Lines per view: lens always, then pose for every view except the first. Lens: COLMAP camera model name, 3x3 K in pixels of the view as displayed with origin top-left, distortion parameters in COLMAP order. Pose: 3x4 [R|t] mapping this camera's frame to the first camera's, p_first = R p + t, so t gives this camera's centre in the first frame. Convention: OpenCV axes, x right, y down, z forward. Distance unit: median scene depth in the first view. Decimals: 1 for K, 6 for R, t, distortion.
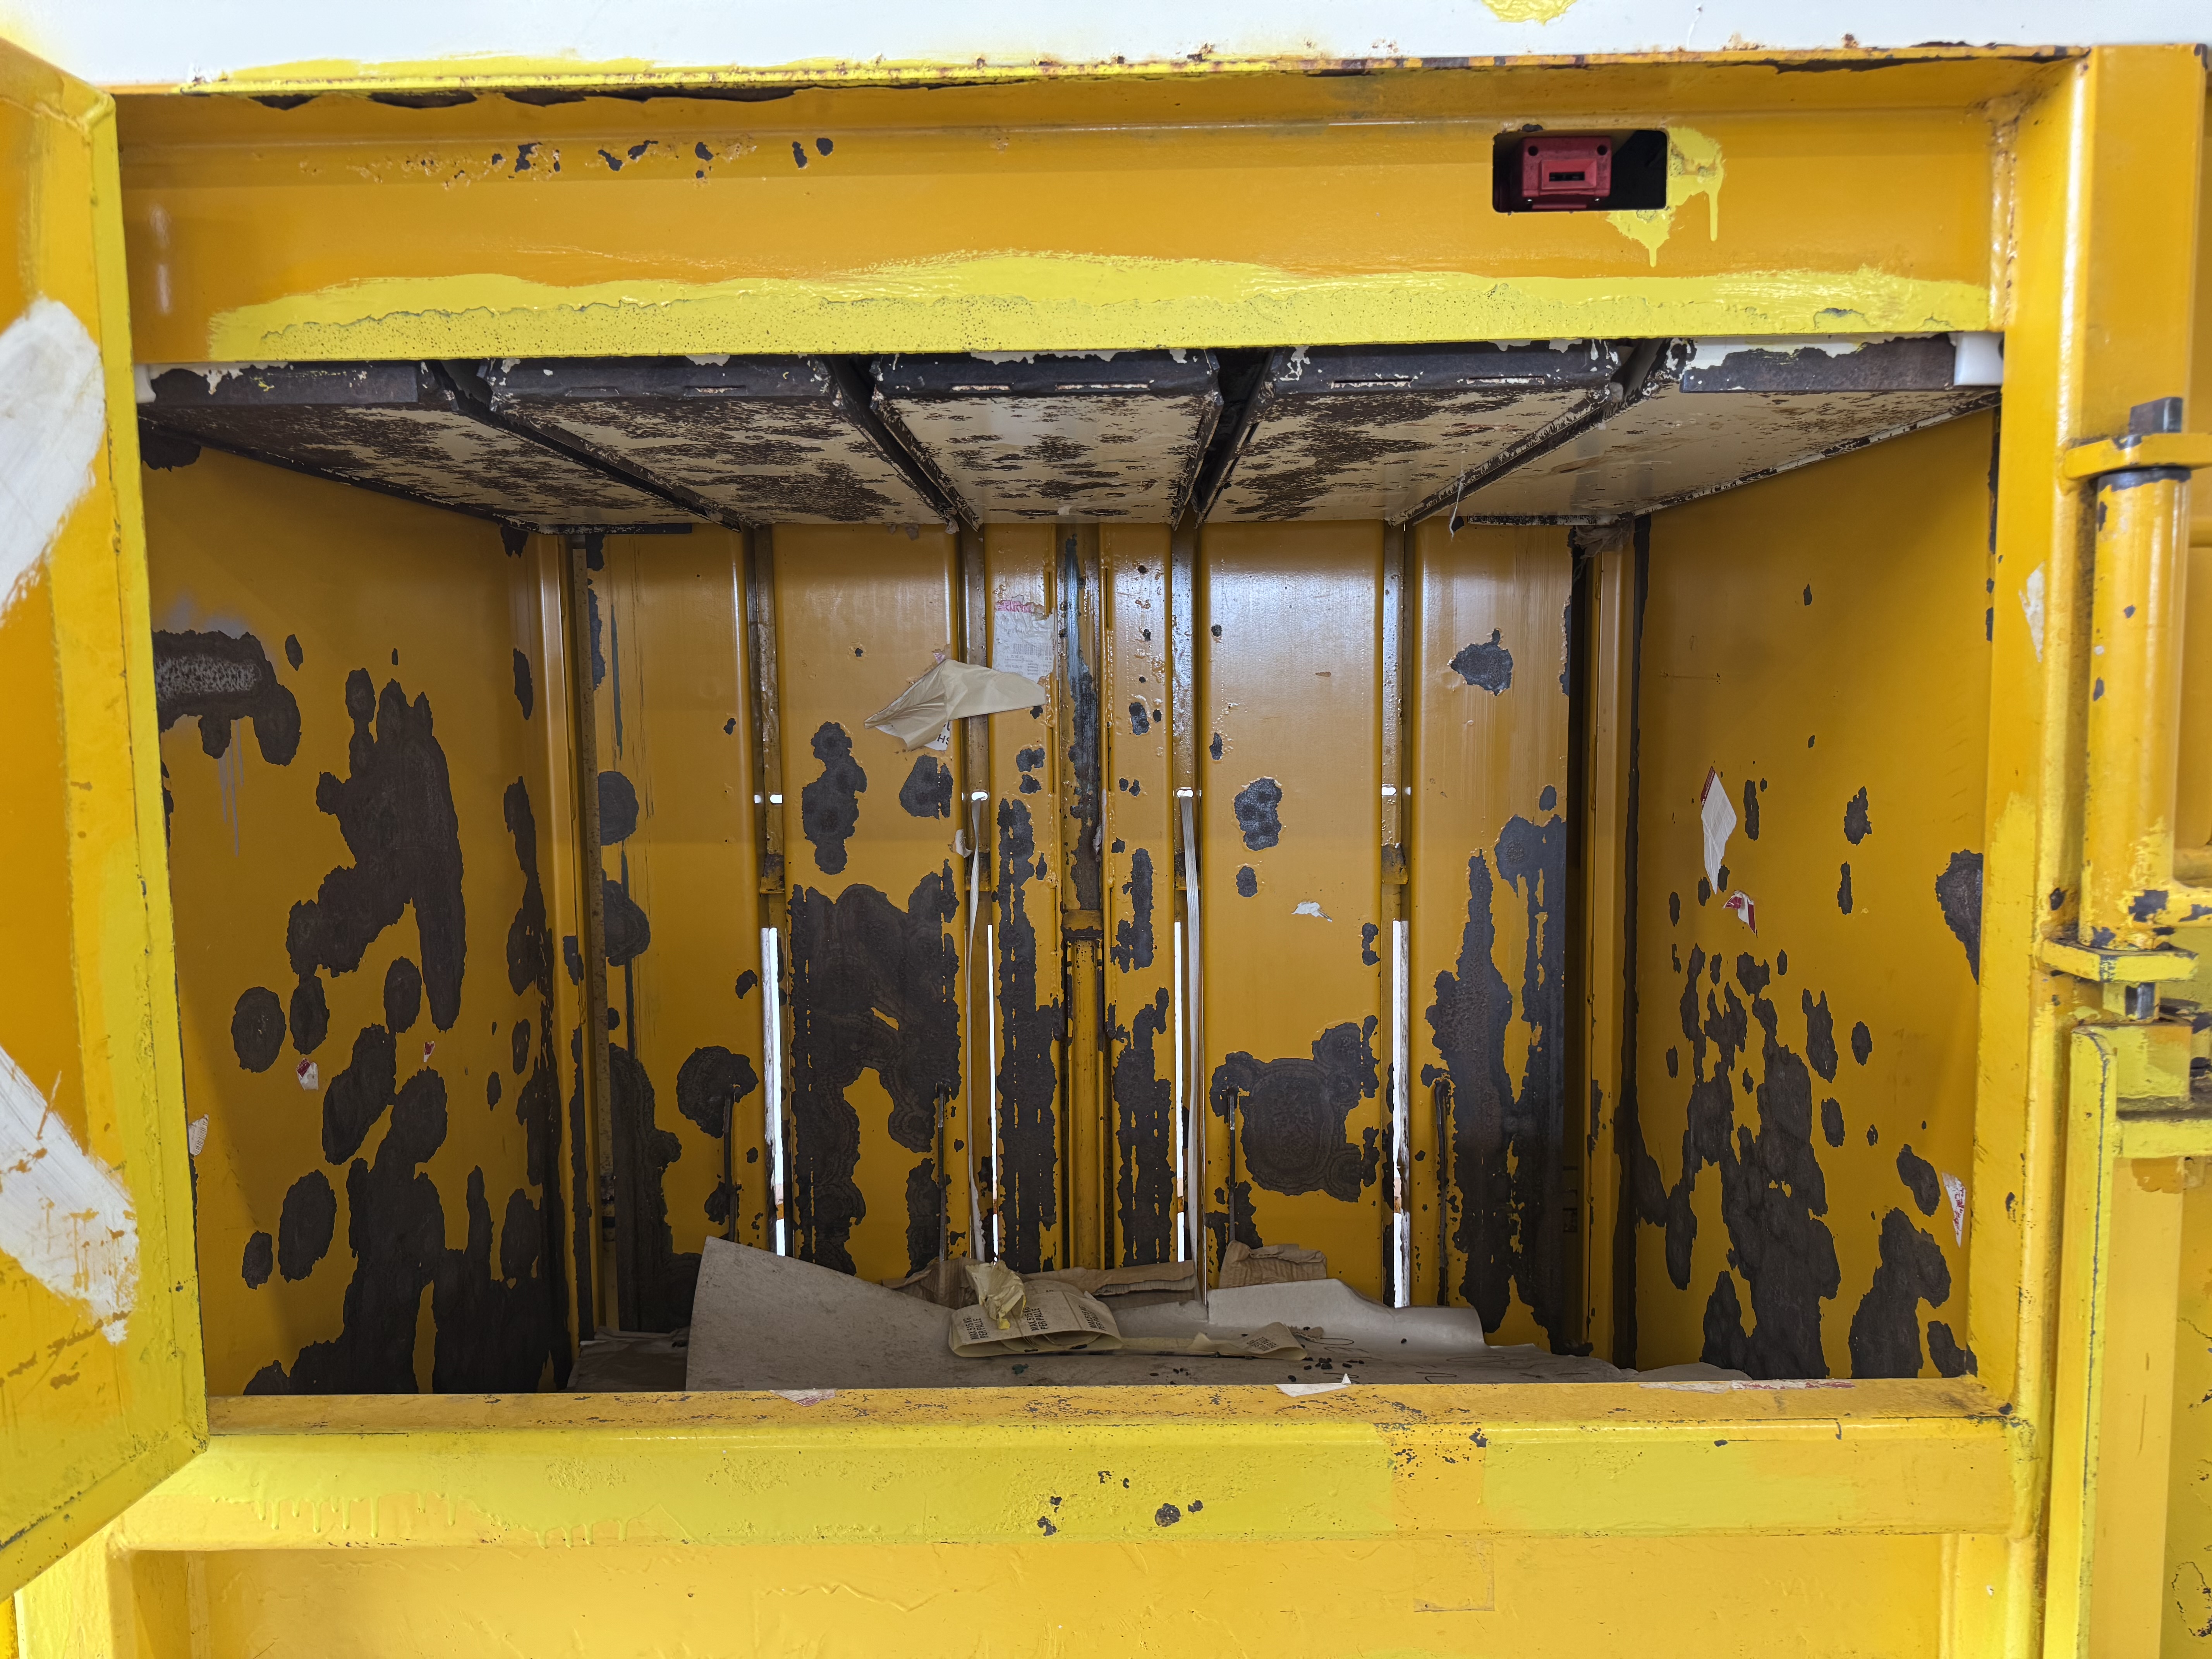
lens RADIAL K [[1528.7, 0, 1108.0], [0, 1528.7, 830.2], [0, 0, 1]] dist [0.017582, -0.016521]
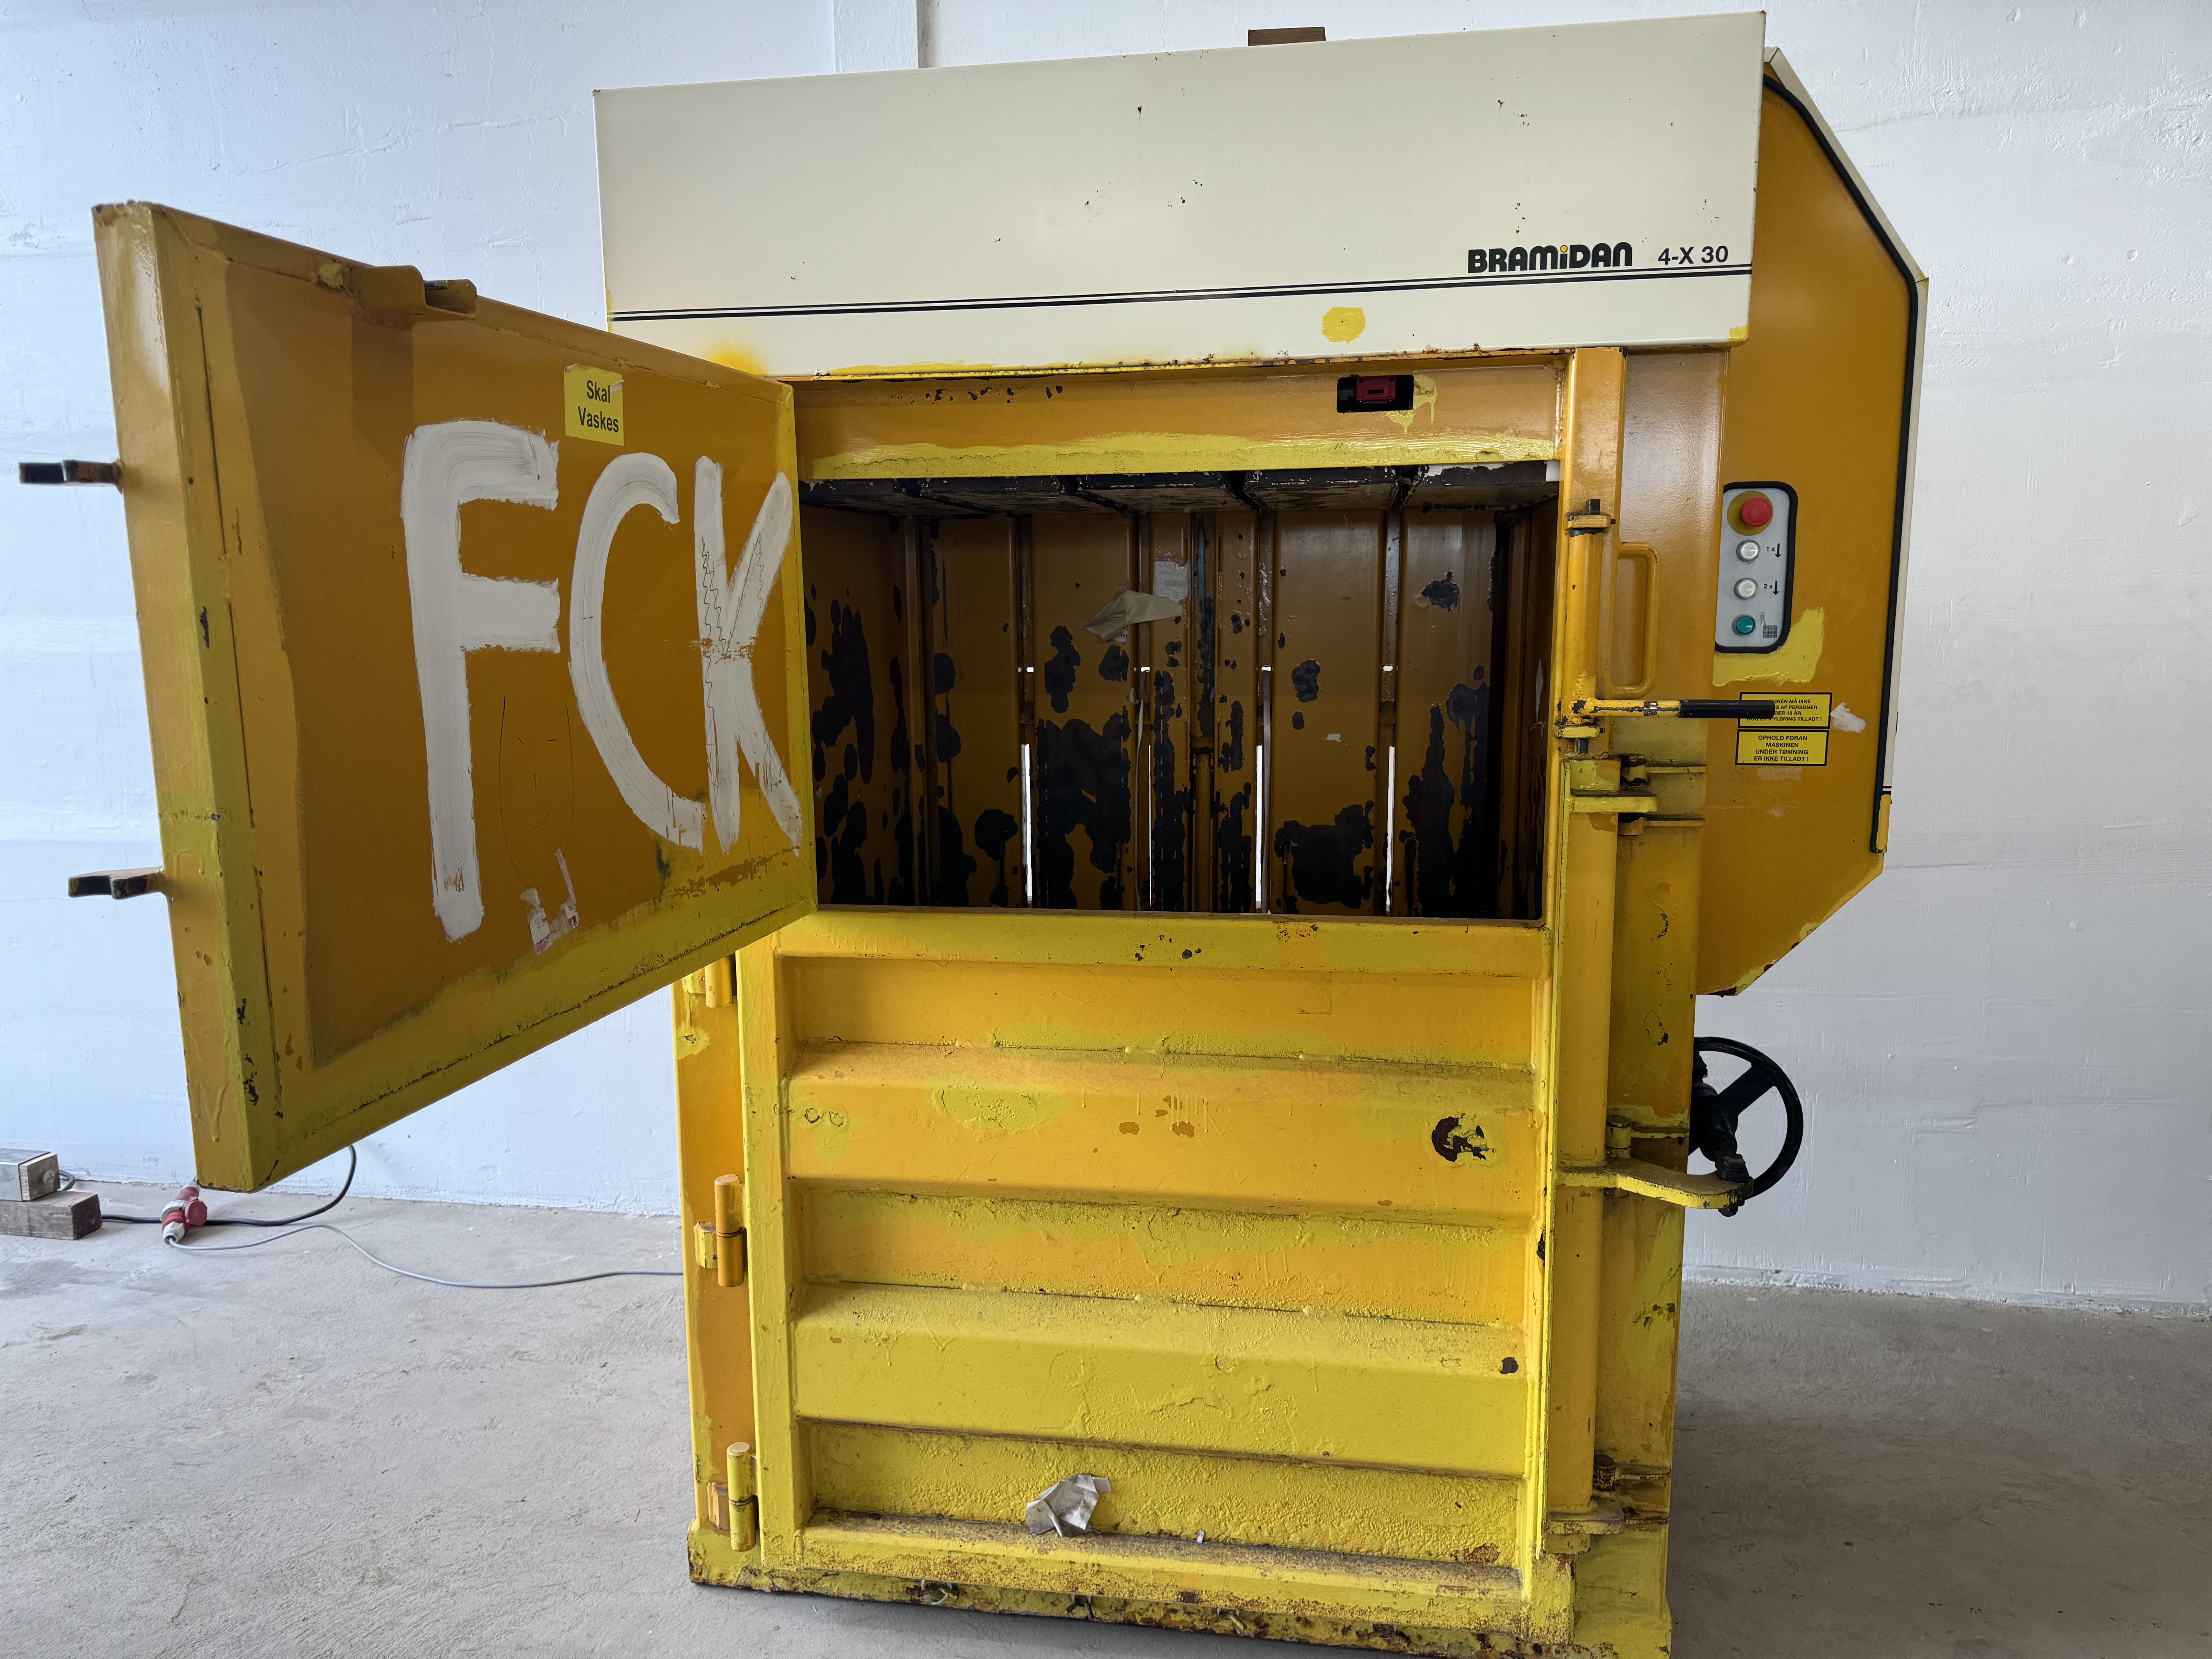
lens RADIAL K [[1528.7, 0, 1095.1], [0, 1528.7, 848.7], [0, 0, 1]] dist [0.017582, -0.016521]
pose [[0.986586, 0.029209, -0.160607, 0.276754], [-0.016504, 0.996668, 0.079880, 0.082752], [0.162405, -0.076158, 0.983781, -1.401954]]
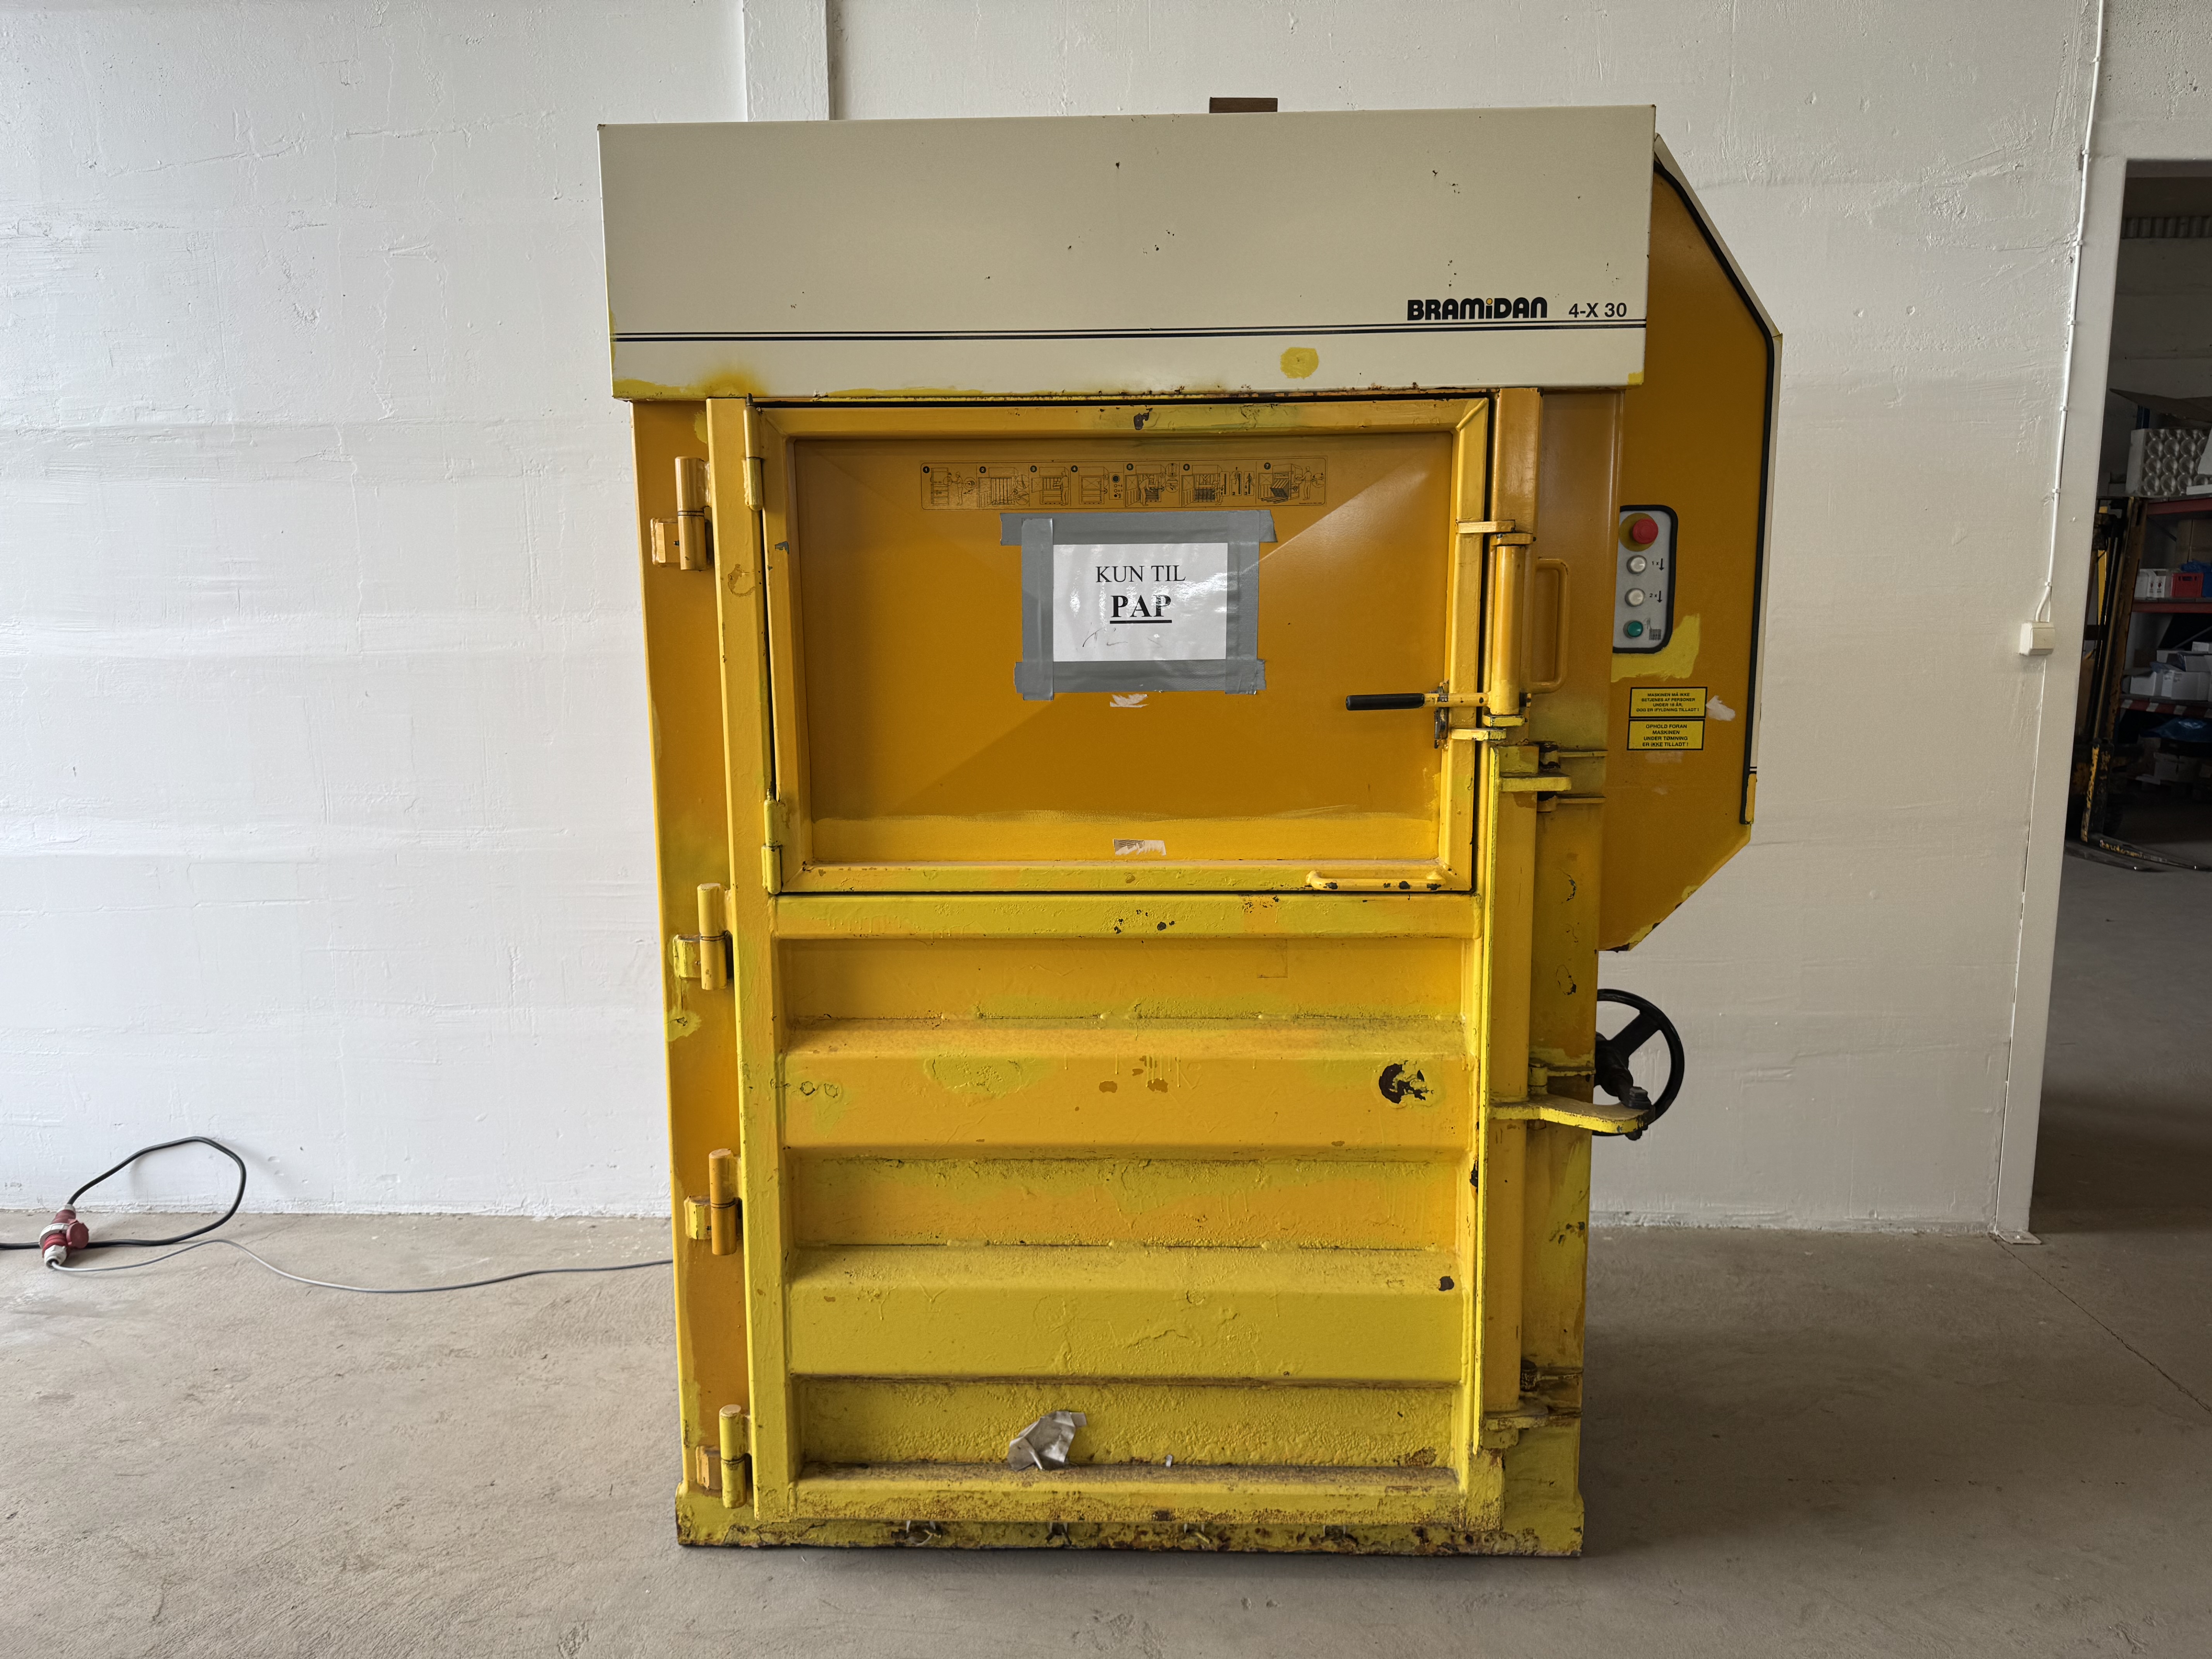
lens RADIAL K [[1528.7, 0, 1089.0], [0, 1528.7, 847.4], [0, 0, 1]] dist [0.017582, -0.016521]
pose [[0.999377, 0.010738, -0.033634, -0.000479], [-0.008352, 0.997491, 0.070301, 0.116230], [0.034304, -0.069976, 0.996959, -1.669111]]
